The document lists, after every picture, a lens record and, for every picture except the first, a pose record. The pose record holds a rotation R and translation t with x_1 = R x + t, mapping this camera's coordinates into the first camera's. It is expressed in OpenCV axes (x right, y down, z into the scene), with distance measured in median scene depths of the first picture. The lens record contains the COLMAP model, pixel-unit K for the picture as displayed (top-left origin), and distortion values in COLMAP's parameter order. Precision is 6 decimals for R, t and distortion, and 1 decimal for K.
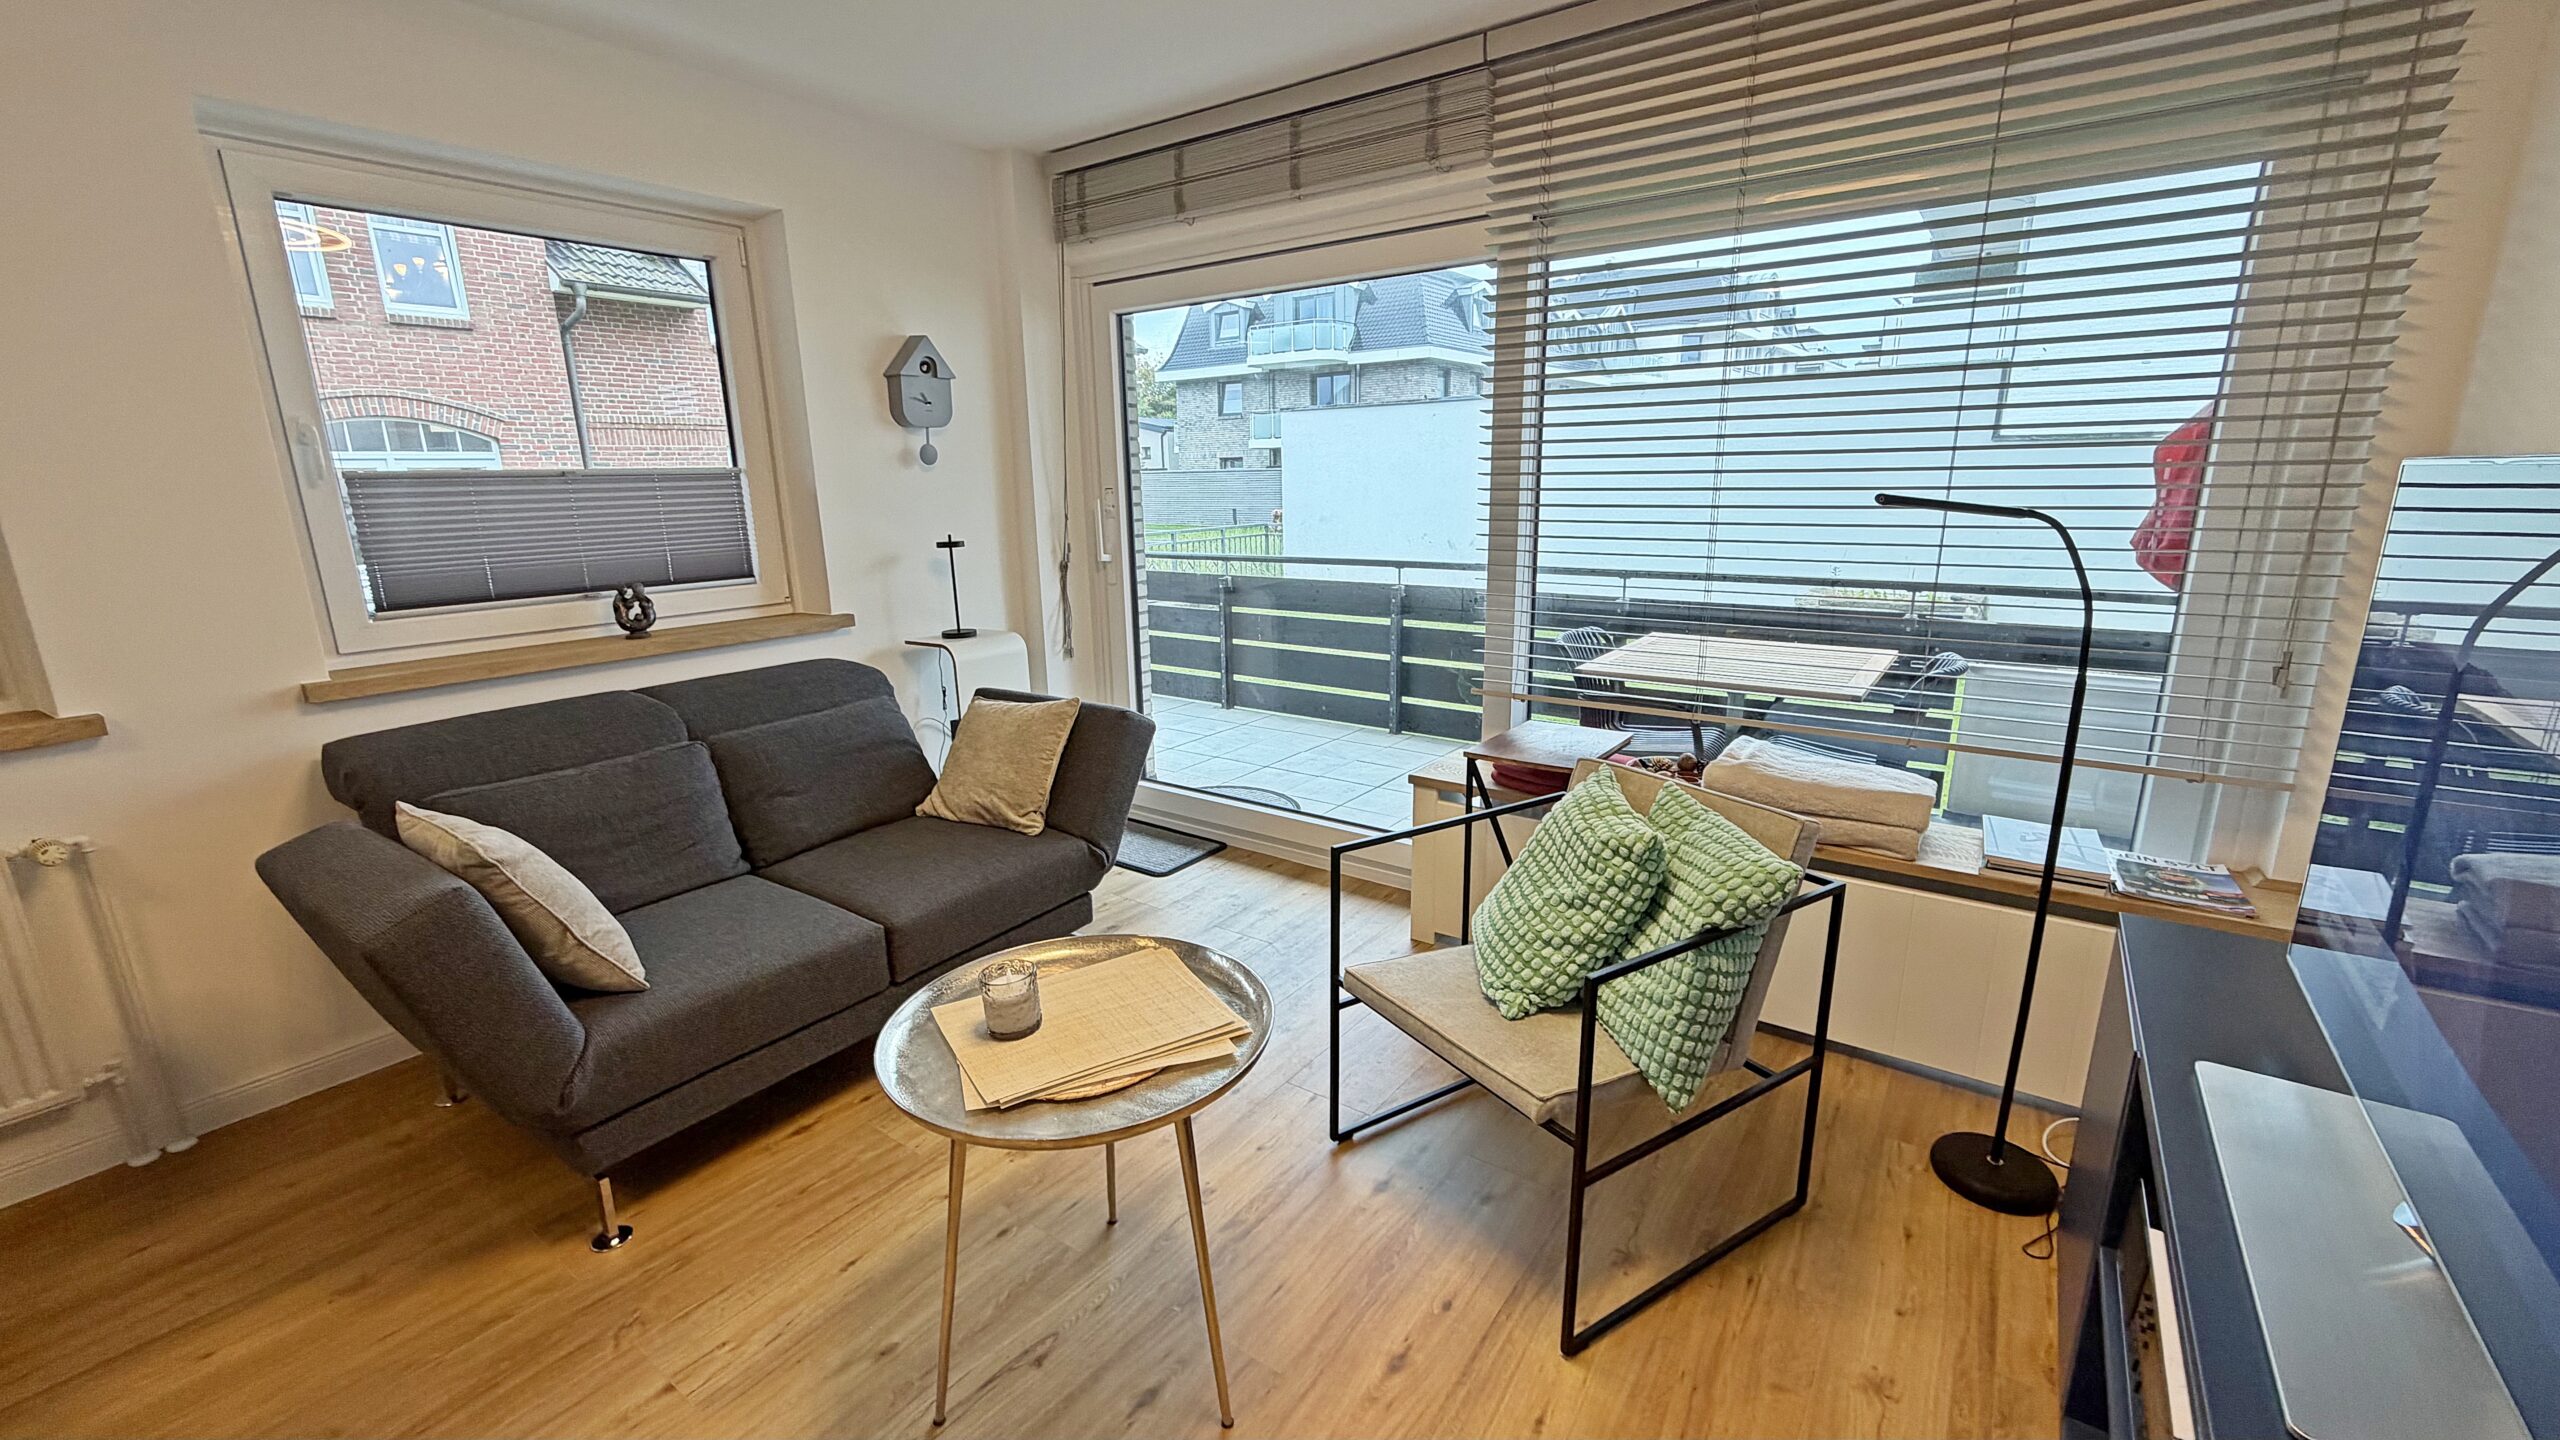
lens RADIAL K [[1023.3, 0, 1274.0], [0, 1023.3, 714.6], [0, 0, 1]] dist [-0.003826, -0.000008]
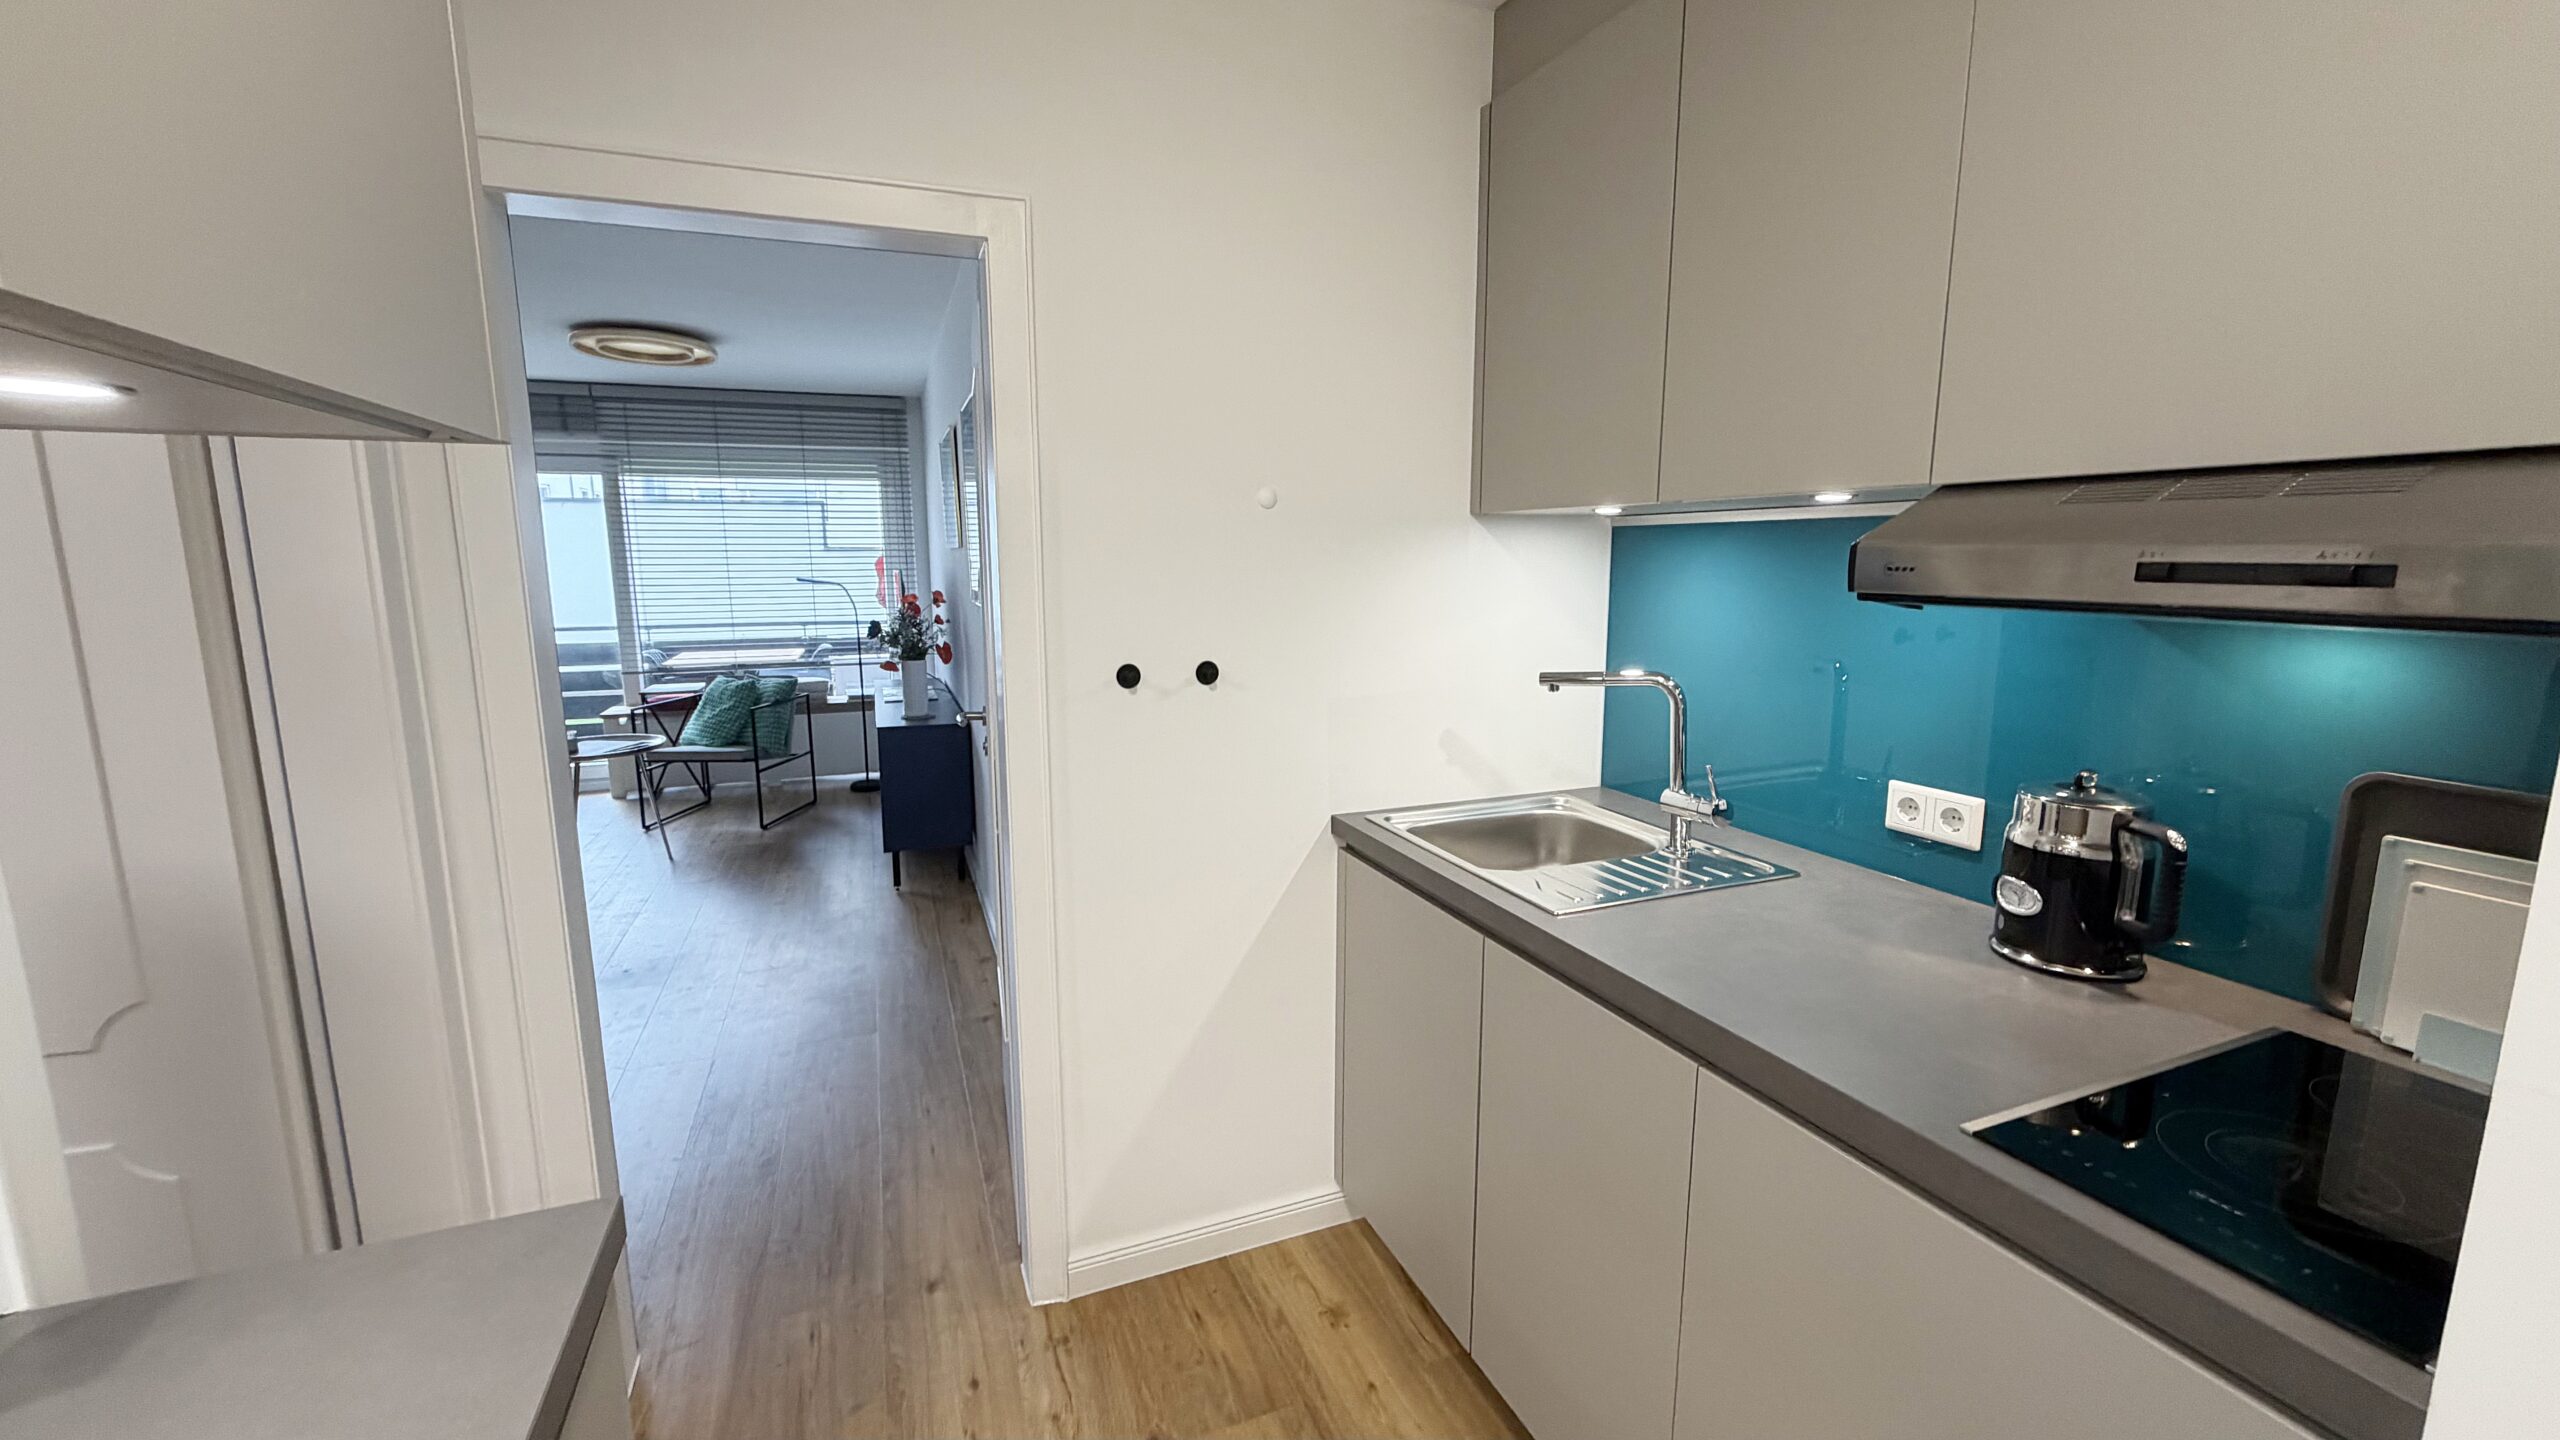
lens RADIAL K [[1023.3, 0, 1275.4], [0, 1023.3, 723.3], [0, 0, 1]] dist [-0.003826, -0.000008]
pose [[0.532082, -0.120934, 0.838011, -0.798969], [0.191181, 0.981346, 0.020231, 0.268810], [-0.824826, 0.149447, 0.545277, -1.143972]]
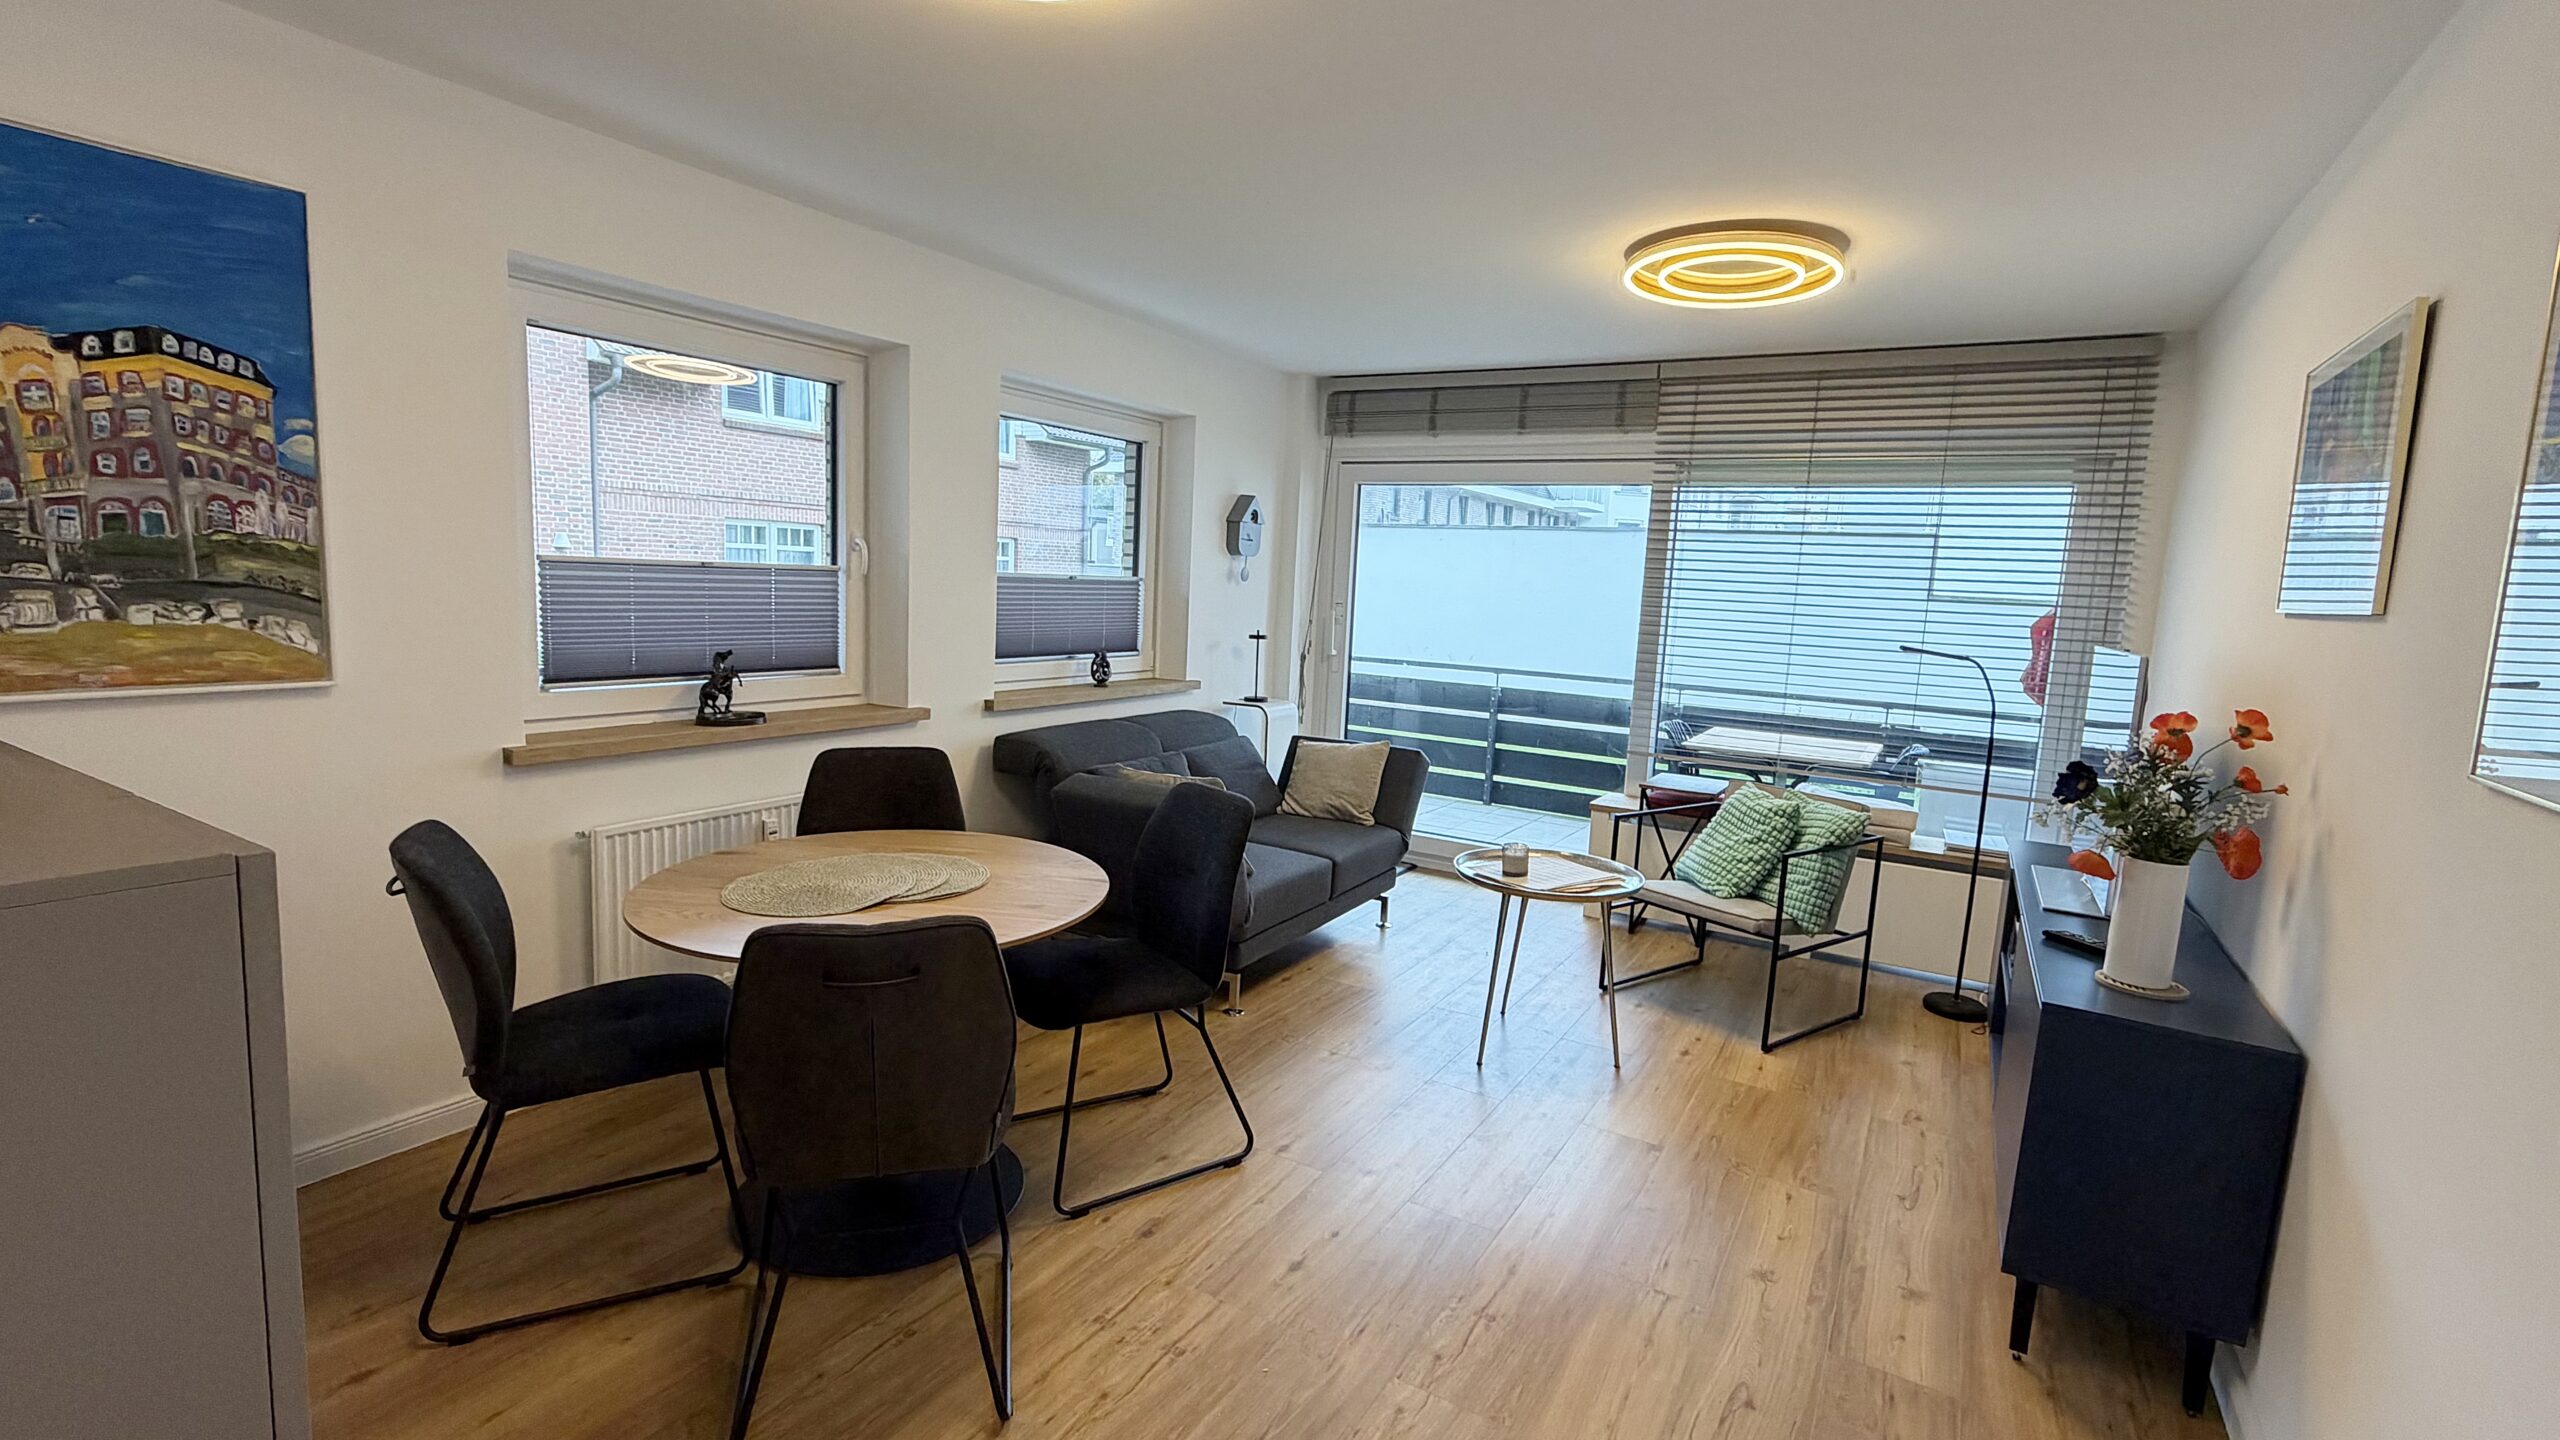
lens RADIAL K [[1150.6, 0, 1272.5], [0, 1150.6, 715.6], [0, 0, 1]] dist [-0.002740, -0.000223]
pose [[0.993202, 0.054796, 0.102703, -0.482041], [-0.043250, 0.992828, -0.111454, 0.129273], [-0.108074, 0.106255, 0.988448, -0.618457]]
